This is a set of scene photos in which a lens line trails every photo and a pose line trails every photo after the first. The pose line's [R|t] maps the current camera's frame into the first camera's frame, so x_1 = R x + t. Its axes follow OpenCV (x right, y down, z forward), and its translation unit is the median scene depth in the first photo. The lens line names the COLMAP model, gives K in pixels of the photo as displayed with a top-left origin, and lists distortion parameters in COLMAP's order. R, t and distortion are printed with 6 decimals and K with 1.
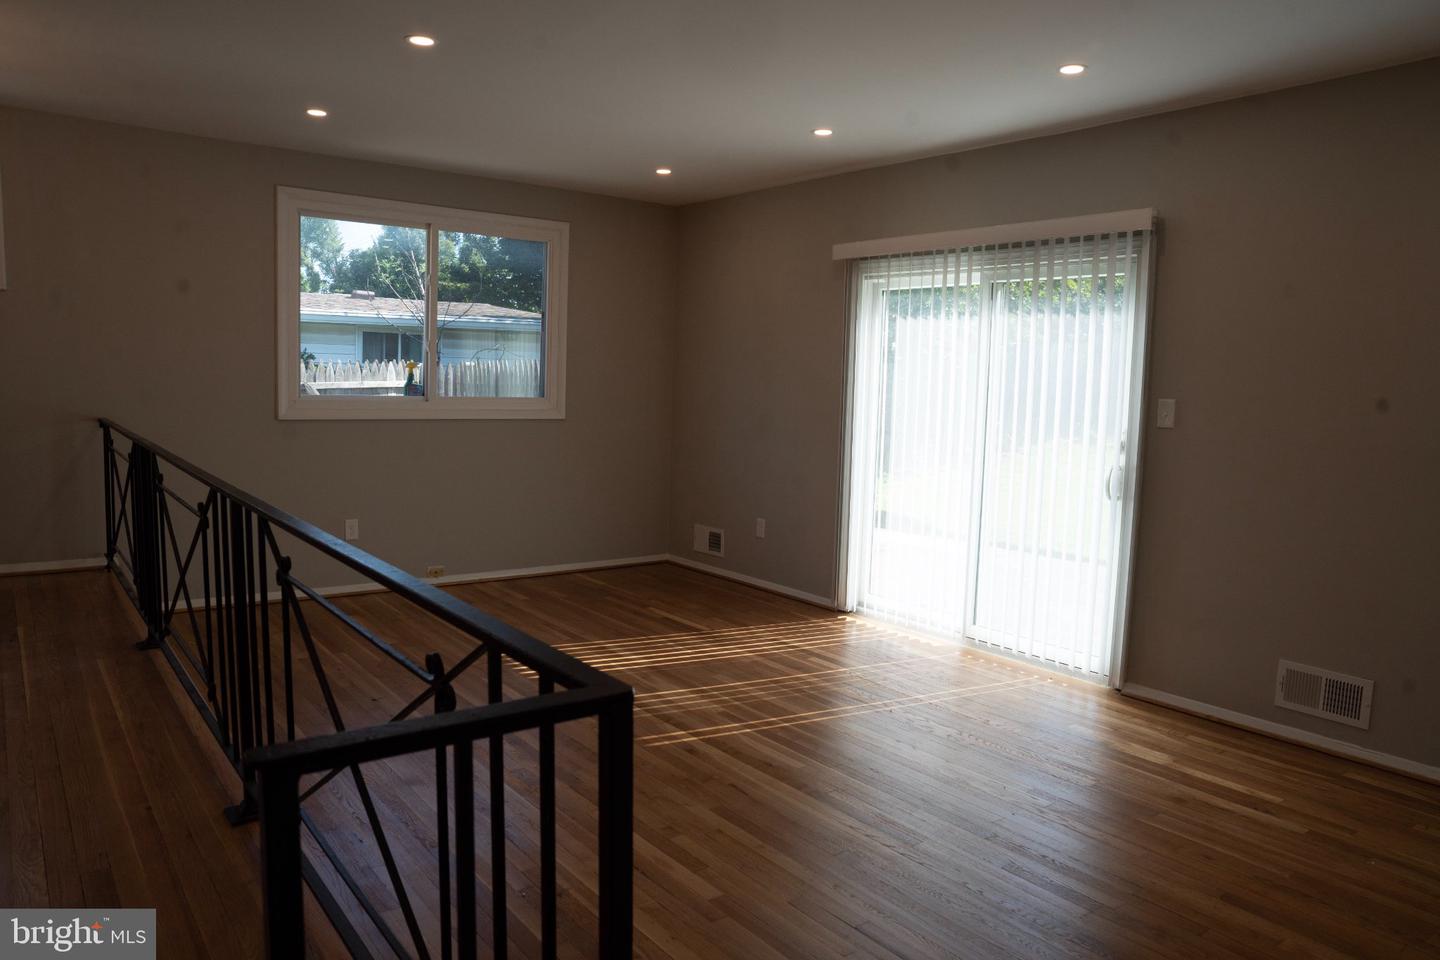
lens RADIAL K [[979.8, 0, 723.3], [0, 979.8, 482.1], [0, 0, 1]] dist [-0.104203, 0.076270]
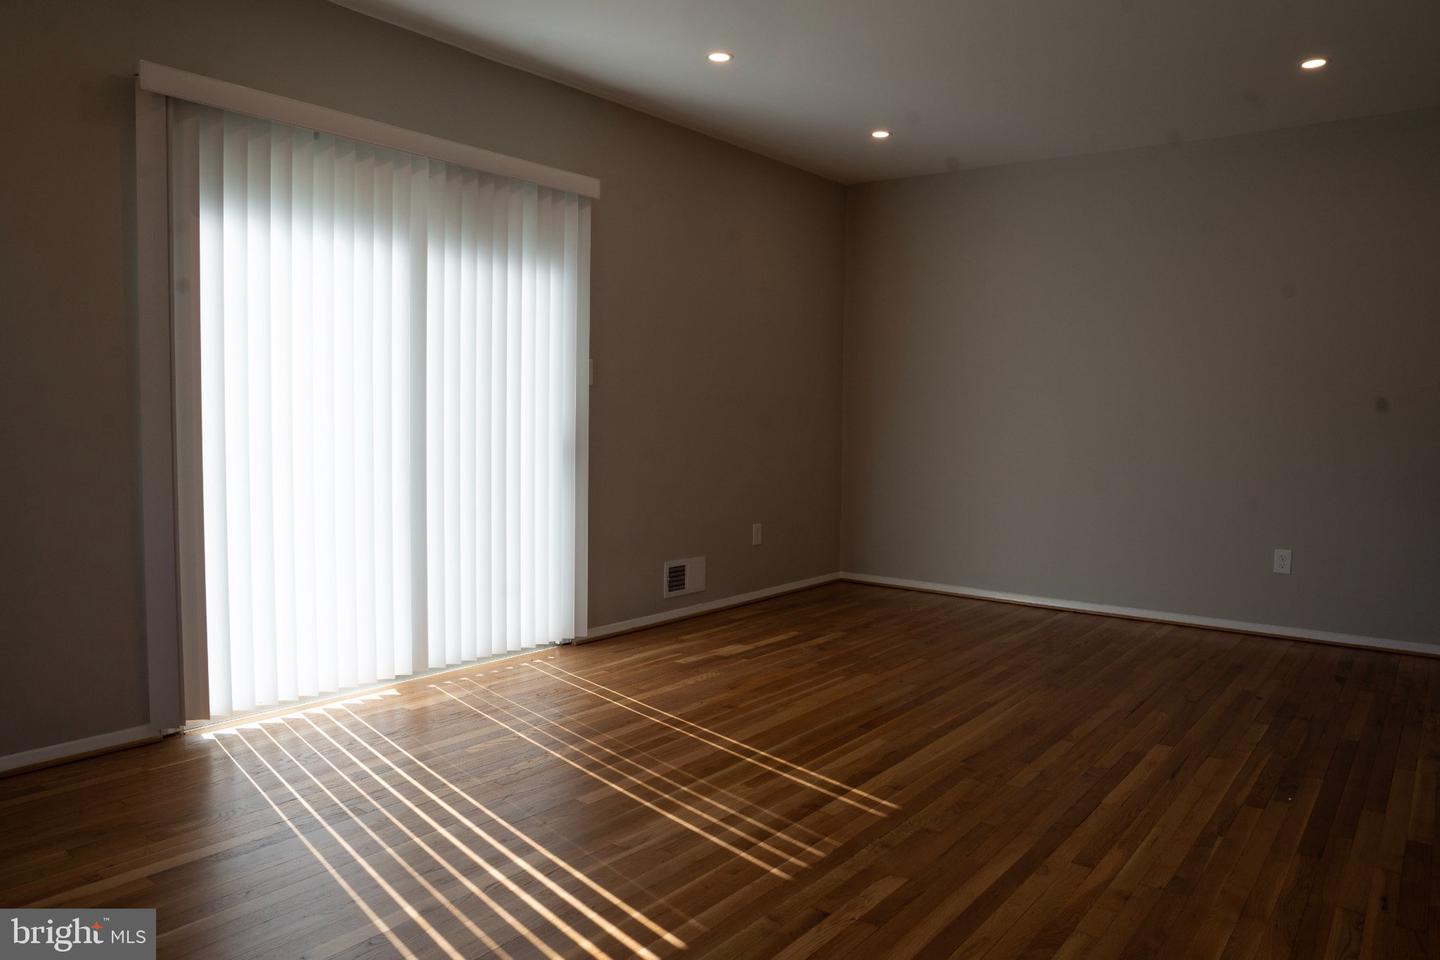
lens RADIAL K [[979.8, 0, 723.3], [0, 979.8, 482.1], [0, 0, 1]] dist [-0.104203, 0.076270]
pose [[-0.253229, -0.103476, 0.961856, -0.634840], [0.074553, 0.989219, 0.126048, -0.075686], [-0.964529, 0.103628, -0.242785, 1.110471]]
